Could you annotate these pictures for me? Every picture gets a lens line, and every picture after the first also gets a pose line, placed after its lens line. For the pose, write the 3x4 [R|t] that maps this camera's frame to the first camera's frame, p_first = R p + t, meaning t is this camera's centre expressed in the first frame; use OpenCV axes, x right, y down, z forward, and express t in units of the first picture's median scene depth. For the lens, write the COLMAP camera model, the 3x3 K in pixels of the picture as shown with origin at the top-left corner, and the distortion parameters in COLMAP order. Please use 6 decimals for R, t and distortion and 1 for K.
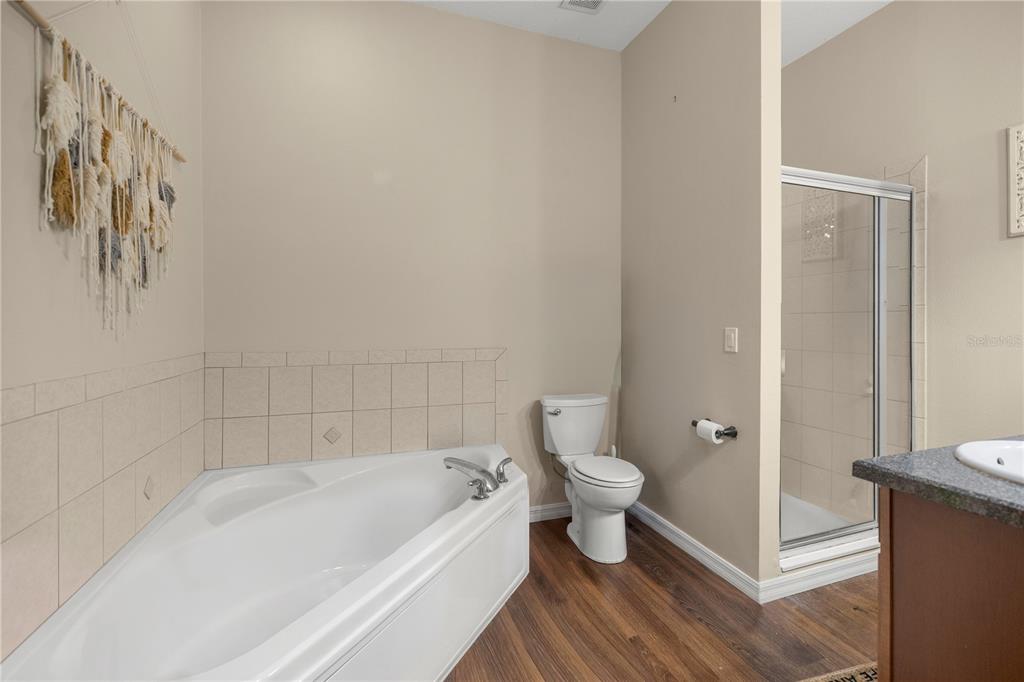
lens RADIAL K [[435.4, 0, 513.2], [0, 435.4, 330.7], [0, 0, 1]] dist [0.002064, 0.000317]
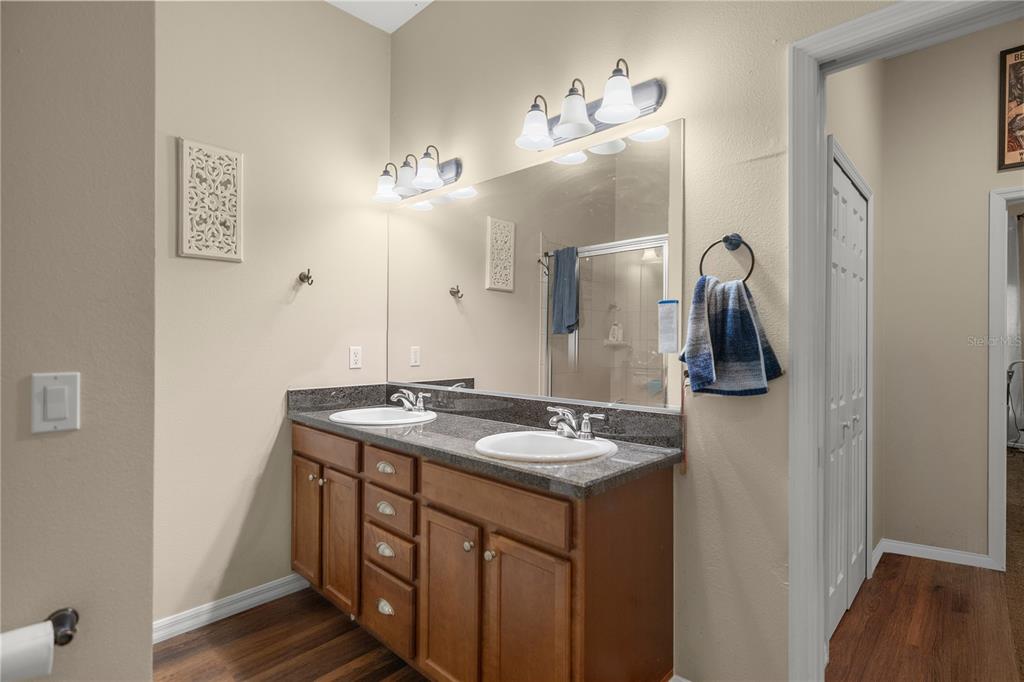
lens RADIAL K [[484.7, 0, 510.2], [0, 484.7, 339.6], [0, 0, 1]] dist [-0.000653, 0.000042]
pose [[-0.450876, 0.002158, 0.892584, -0.092043], [0.010809, 0.999937, 0.003043, -0.033351], [-0.892521, 0.011020, -0.450871, 0.832420]]
